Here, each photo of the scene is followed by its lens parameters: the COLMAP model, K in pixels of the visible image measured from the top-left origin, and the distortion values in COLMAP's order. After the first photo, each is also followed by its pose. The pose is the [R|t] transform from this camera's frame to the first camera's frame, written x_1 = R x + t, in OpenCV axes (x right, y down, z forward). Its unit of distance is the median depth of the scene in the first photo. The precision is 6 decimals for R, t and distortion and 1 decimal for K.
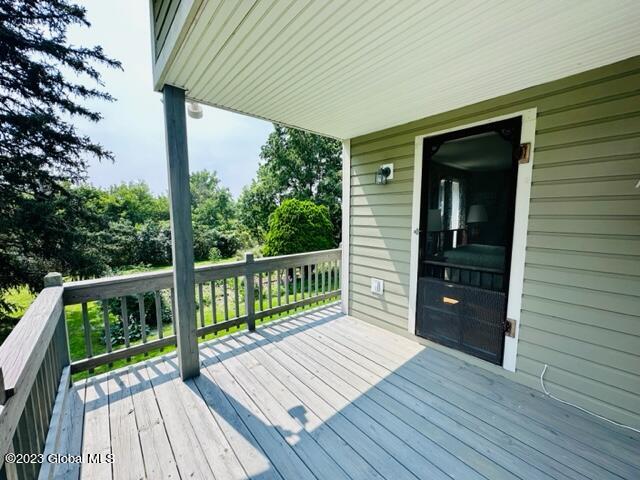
lens RADIAL K [[253.3, 0, 320.0], [0, 253.3, 240.0], [0, 0, 1]] dist [-0.014668, 0.000072]
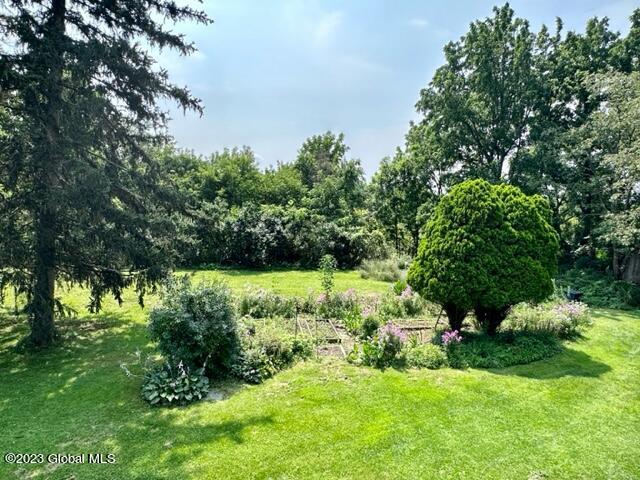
lens RADIAL K [[380.7, 0, 320.0], [0, 380.7, 240.0], [0, 0, 1]] dist [-0.000432, -0.000235]
pose [[0.903568, 0.101587, -0.416228, -0.036184], [-0.104061, 0.994429, 0.016805, -0.011607], [0.415616, 0.028129, 0.909105, 0.099271]]
